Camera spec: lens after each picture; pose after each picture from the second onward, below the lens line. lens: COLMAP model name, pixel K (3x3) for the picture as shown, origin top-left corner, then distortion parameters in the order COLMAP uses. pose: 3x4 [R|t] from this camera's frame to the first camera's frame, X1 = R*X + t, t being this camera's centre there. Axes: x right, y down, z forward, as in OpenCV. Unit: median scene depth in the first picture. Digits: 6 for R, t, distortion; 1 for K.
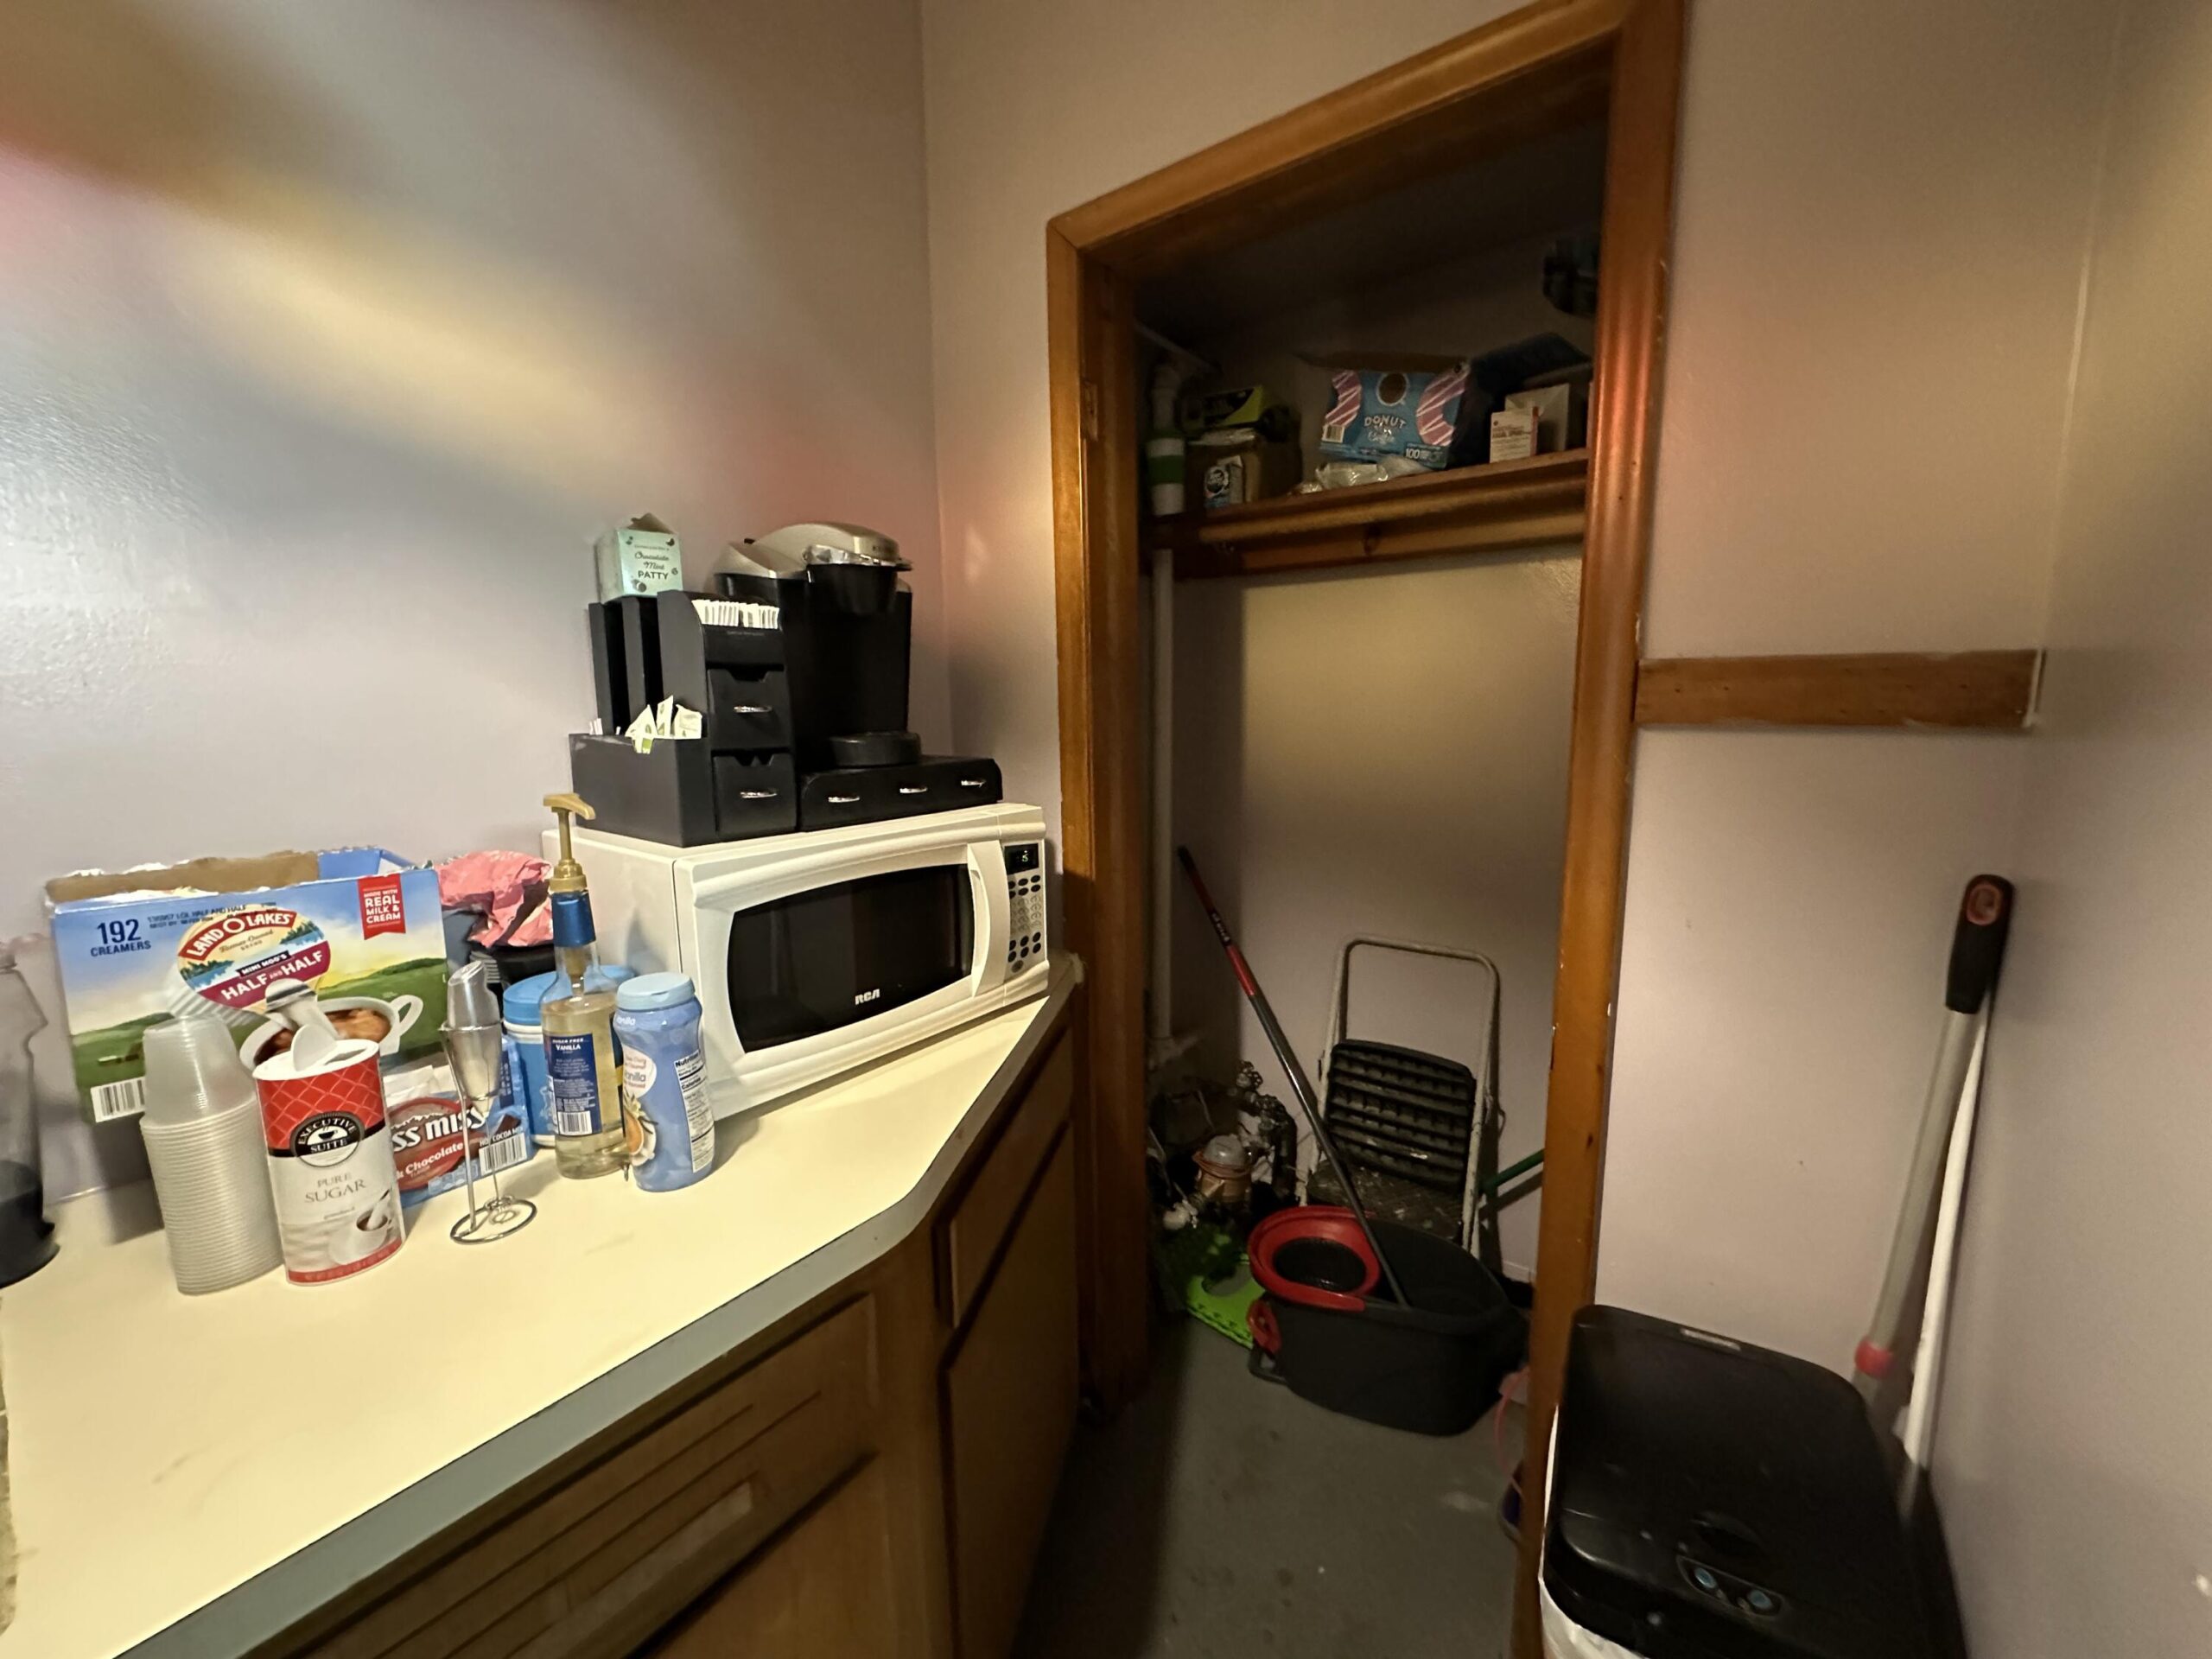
lens RADIAL K [[888.4, 0, 1107.6], [0, 888.4, 828.6], [0, 0, 1]] dist [-0.005161, 0.002124]
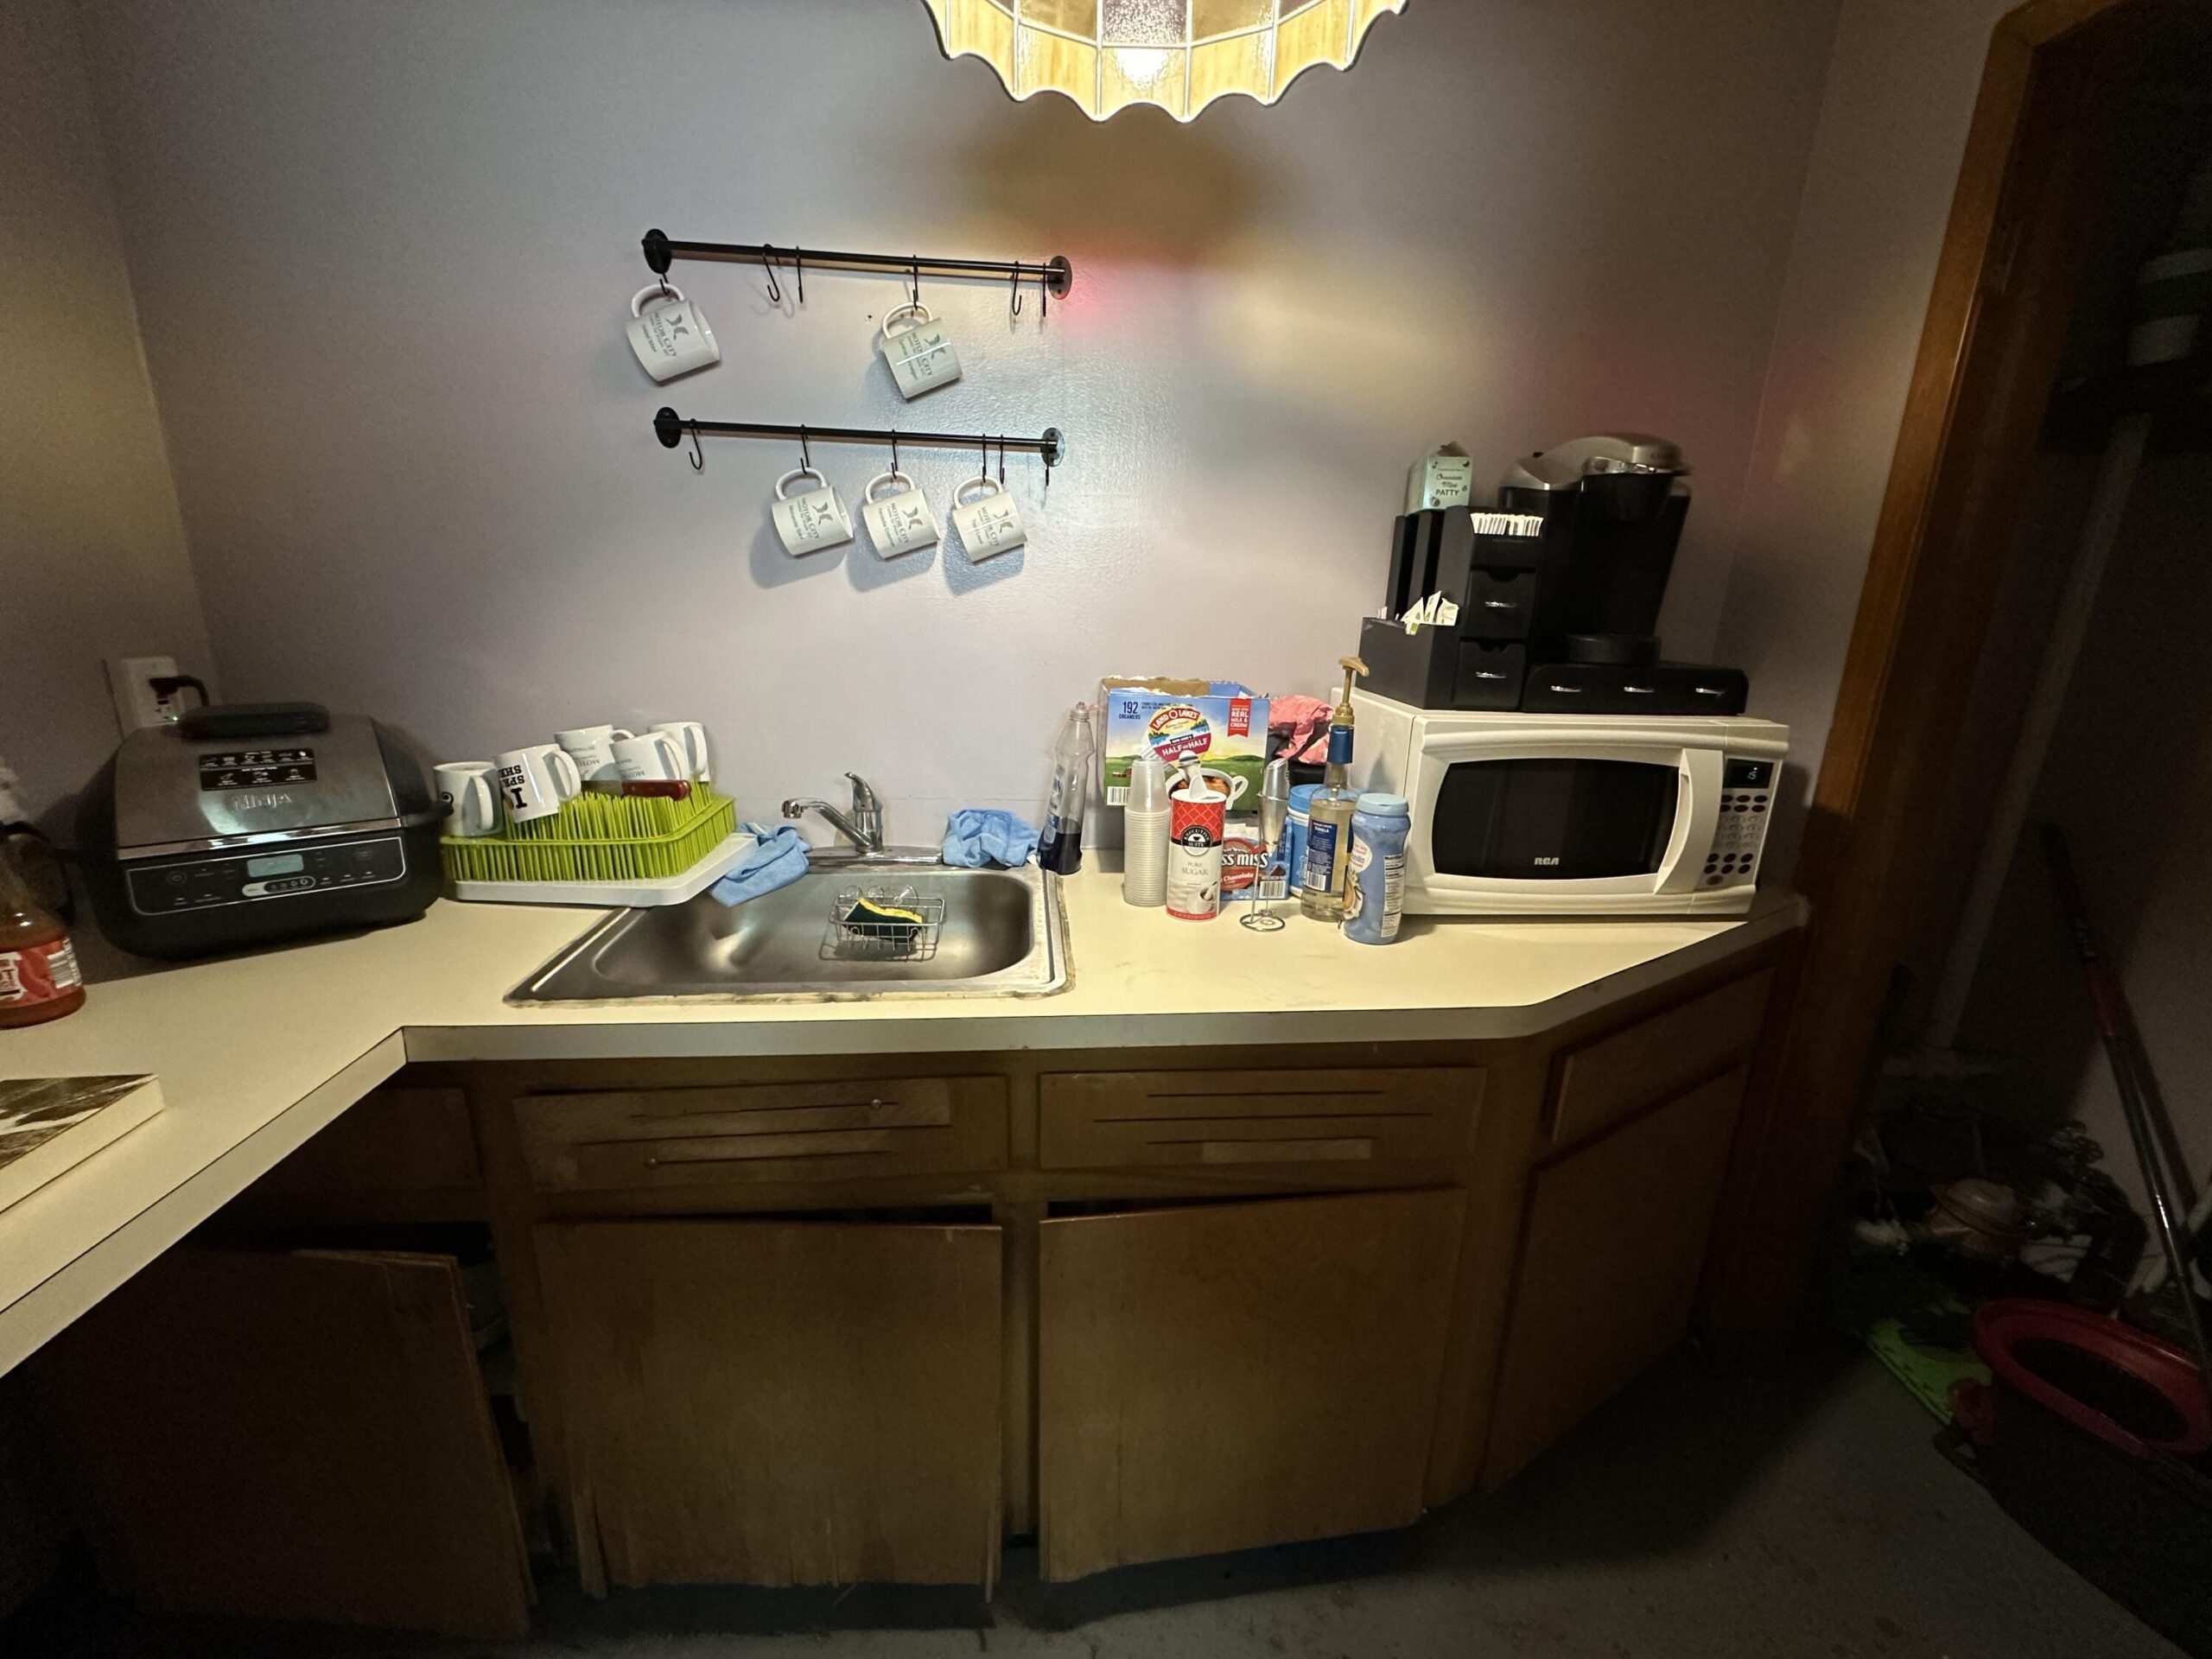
lens RADIAL K [[888.4, 0, 1105.3], [0, 888.4, 827.9], [0, 0, 1]] dist [-0.005161, 0.002124]
pose [[0.682673, 0.221502, -0.696344, 0.135130], [-0.146888, 0.975096, 0.166166, 0.038879], [0.715809, -0.011152, 0.698207, -0.225308]]
